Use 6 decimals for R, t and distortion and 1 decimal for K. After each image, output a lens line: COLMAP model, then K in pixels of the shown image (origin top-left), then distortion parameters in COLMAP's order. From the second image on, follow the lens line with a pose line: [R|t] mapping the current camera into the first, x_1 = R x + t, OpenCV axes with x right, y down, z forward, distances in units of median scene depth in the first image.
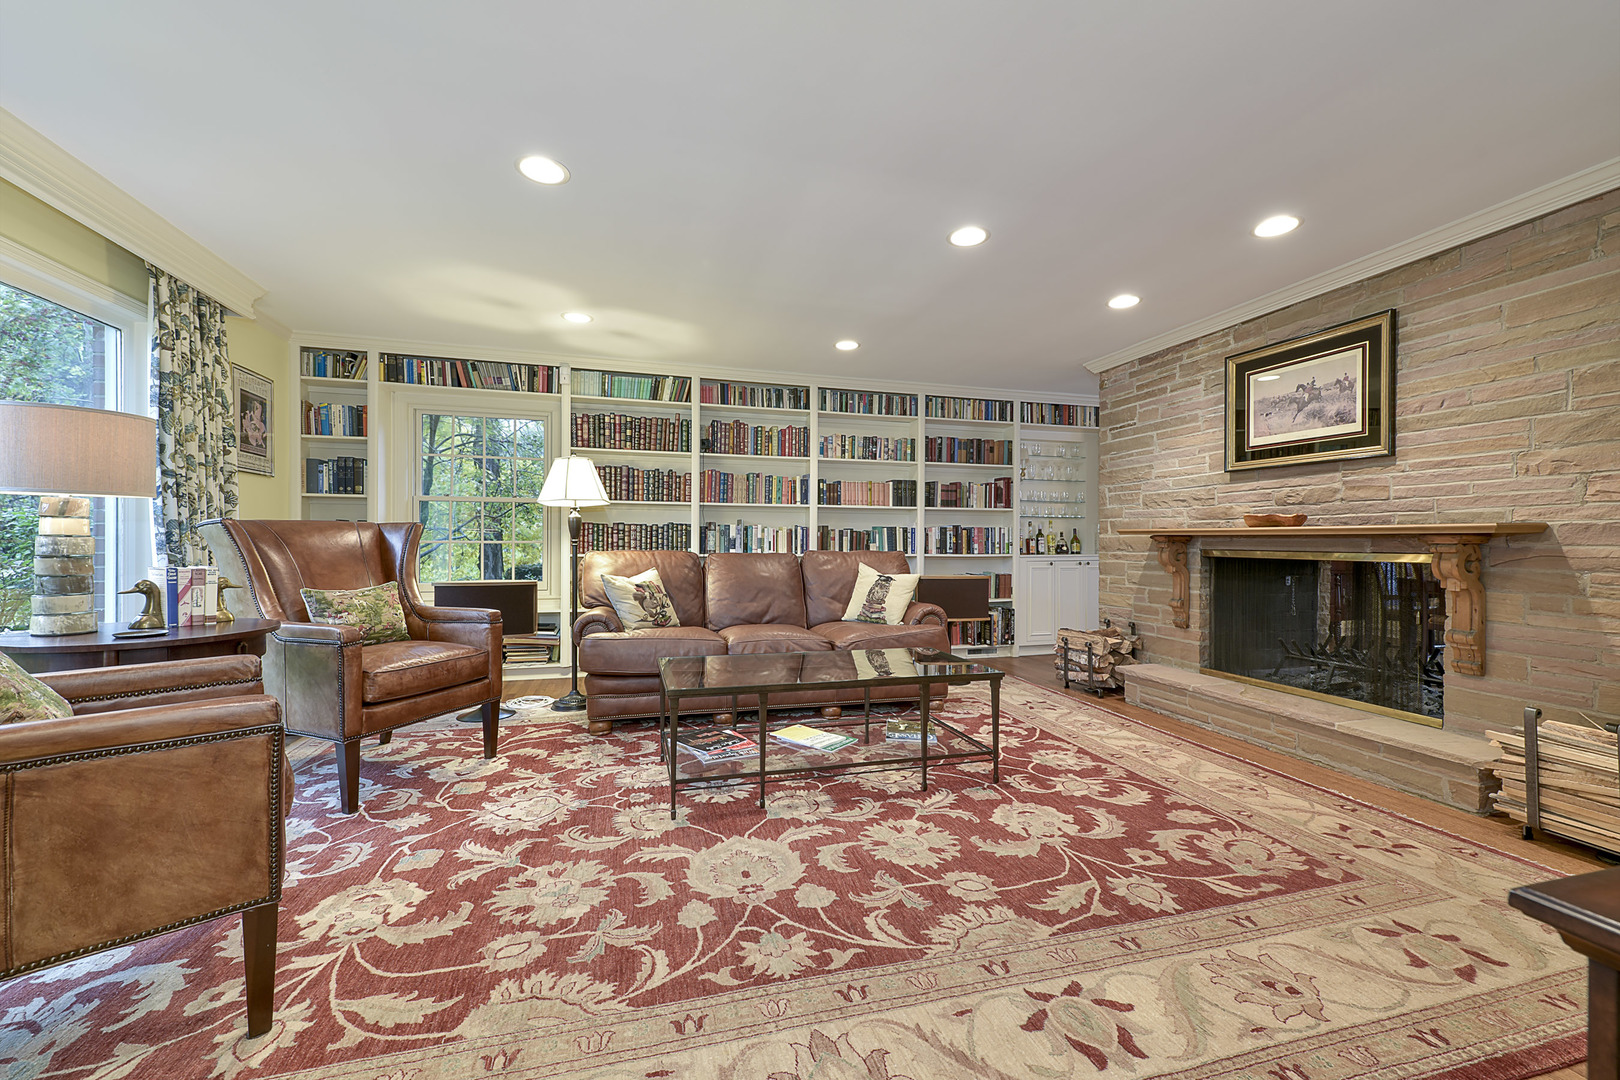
lens RADIAL K [[647.5, 0, 813.0], [0, 647.5, 543.5], [0, 0, 1]] dist [0.006721, -0.001313]
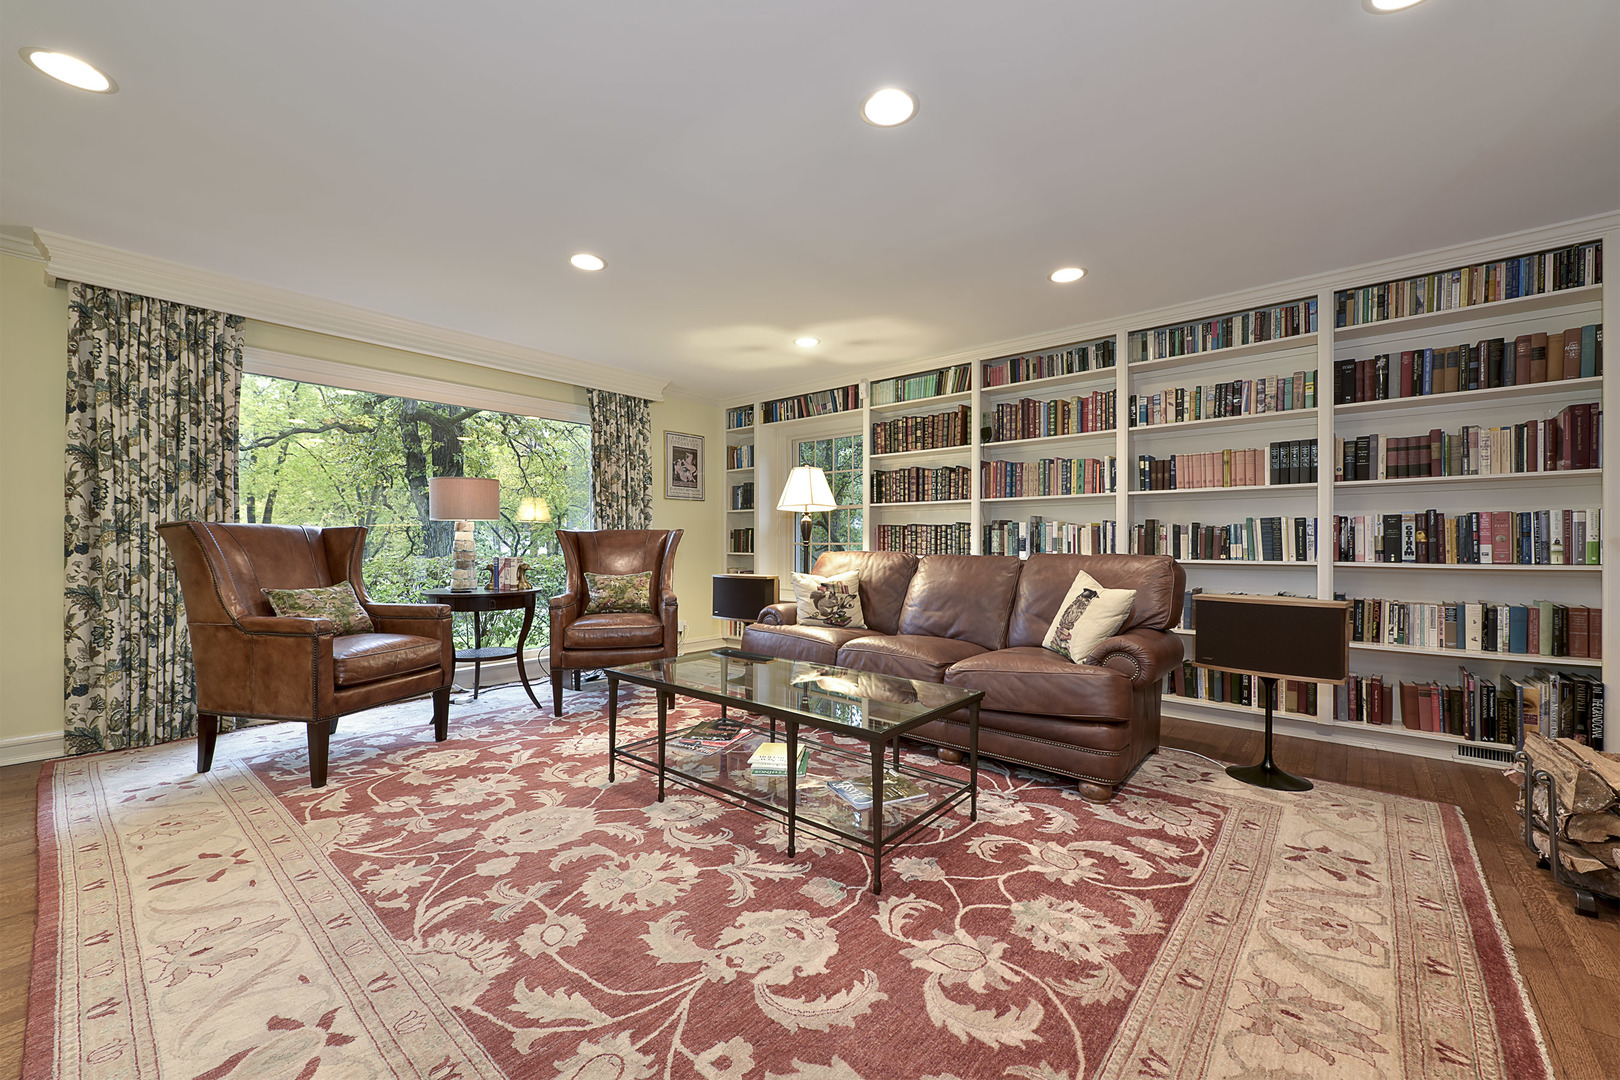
lens RADIAL K [[647.5, 0, 812.4], [0, 647.5, 543.1], [0, 0, 1]] dist [0.006721, -0.001313]
pose [[0.554224, -0.003909, -0.832358, 0.538942], [0.000049, 0.999989, -0.004663, 0.002493], [0.832367, 0.002543, 0.554219, 0.372928]]
